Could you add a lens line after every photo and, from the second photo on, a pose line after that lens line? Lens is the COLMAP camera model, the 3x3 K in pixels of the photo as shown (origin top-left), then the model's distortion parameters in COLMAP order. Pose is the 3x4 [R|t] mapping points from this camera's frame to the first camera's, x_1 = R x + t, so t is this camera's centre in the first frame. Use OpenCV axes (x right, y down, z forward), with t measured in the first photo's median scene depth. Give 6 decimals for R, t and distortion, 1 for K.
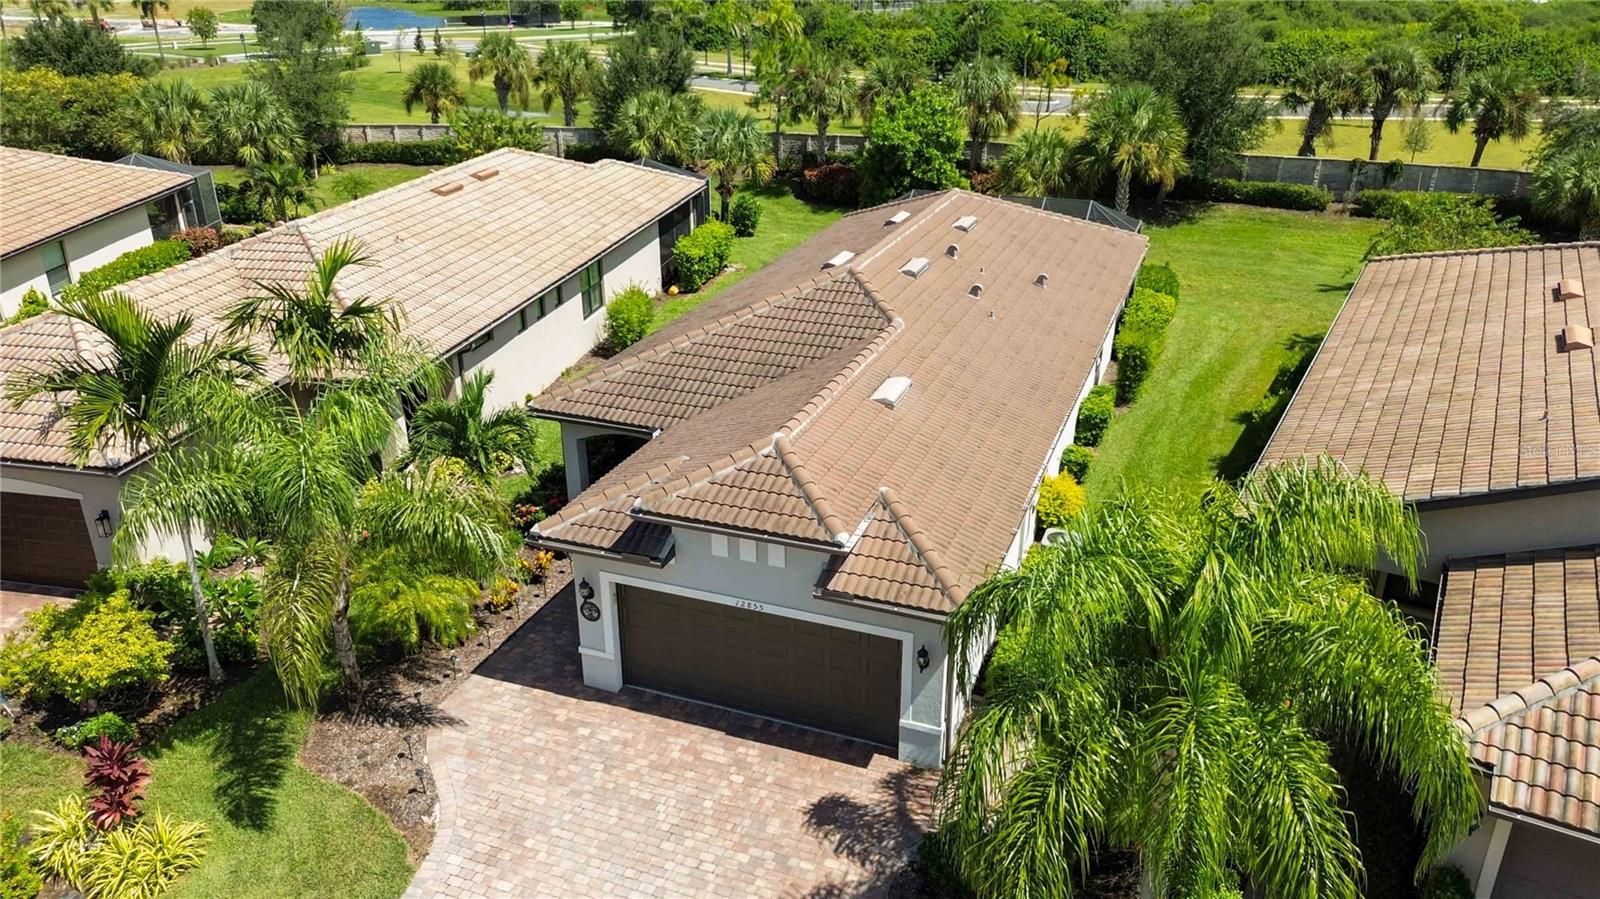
lens RADIAL K [[1155.4, 0, 800.0], [0, 1155.4, 449.5], [0, 0, 1]] dist [0.069943, -0.064598]
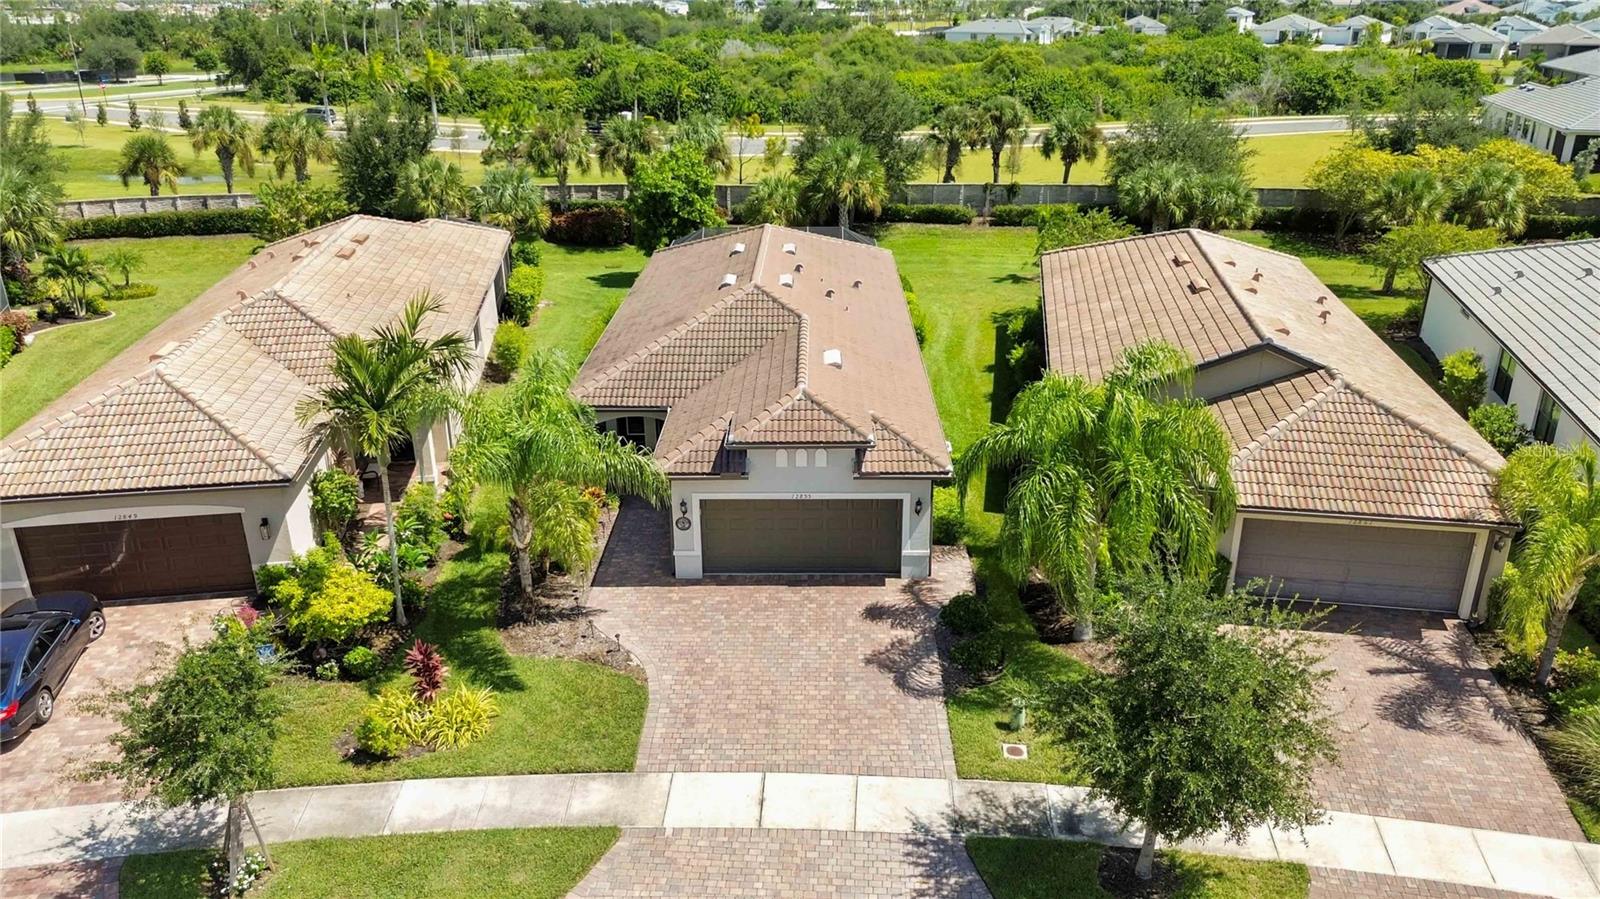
lens RADIAL K [[1173.4, 0, 800.0], [0, 1173.4, 449.5], [0, 0, 1]] dist [0.088048, -0.084762]
pose [[0.936918, -0.131688, 0.323794, -0.209655], [0.141857, 0.989856, -0.007895, 0.032393], [-0.319470, 0.053330, 0.946095, -0.188871]]
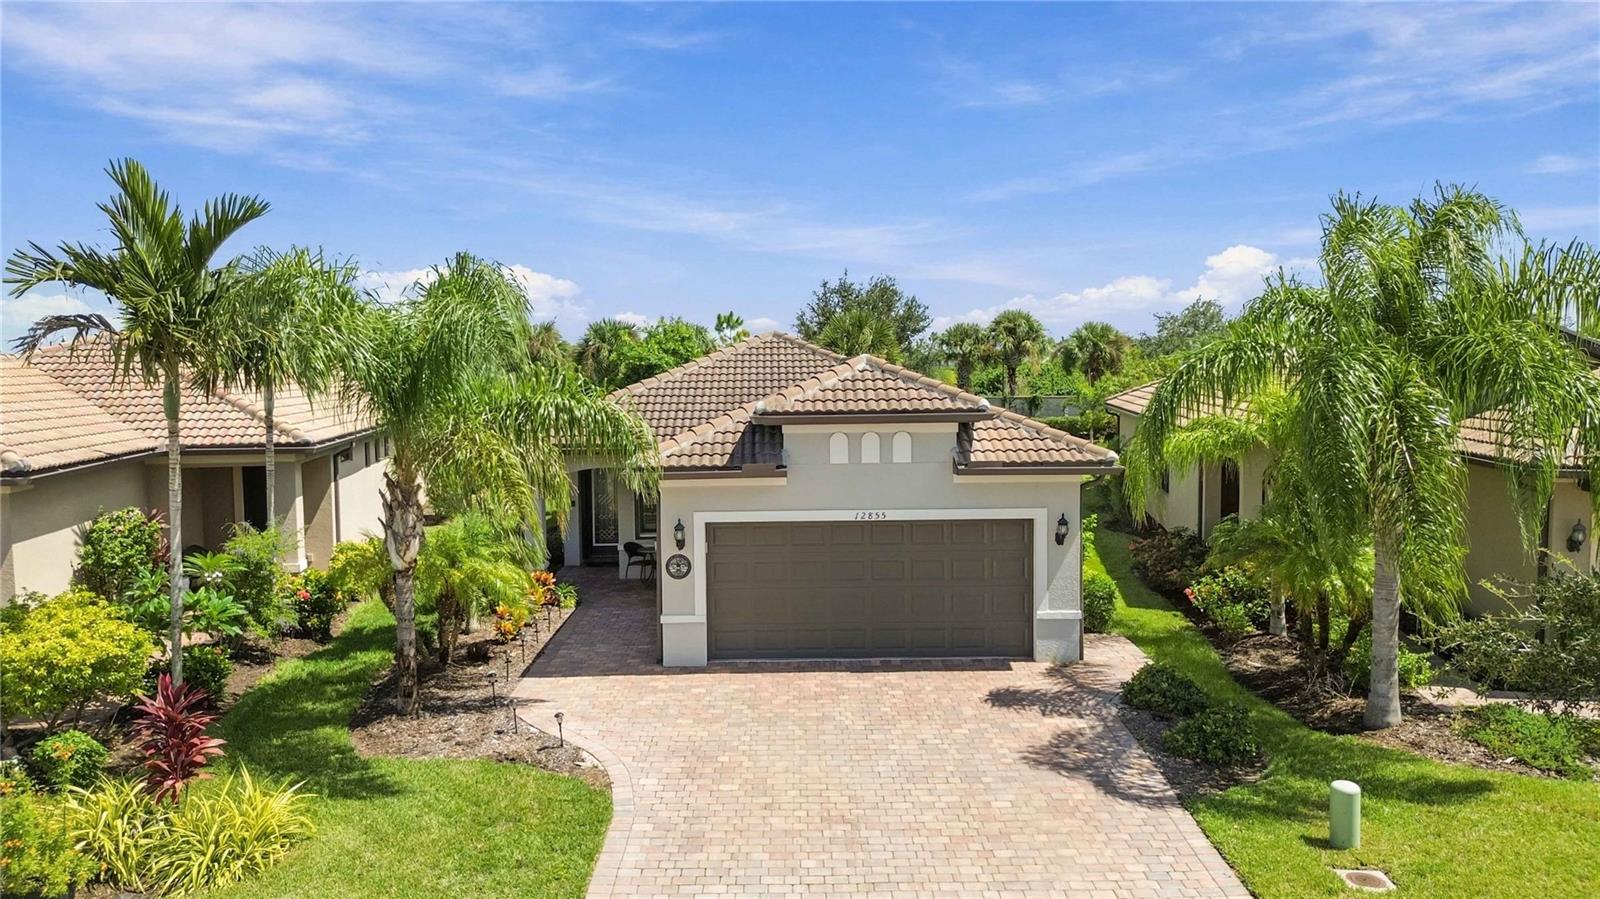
lens RADIAL K [[1149.3, 0, 794.3], [0, 1149.3, 455.6], [0, 0, 1]] dist [0.033138, 0.004915]
pose [[0.929543, -0.035667, 0.366986, -0.172632], [0.154575, 0.941319, -0.300040, 0.139399], [-0.334749, 0.335627, 0.880510, 0.063429]]
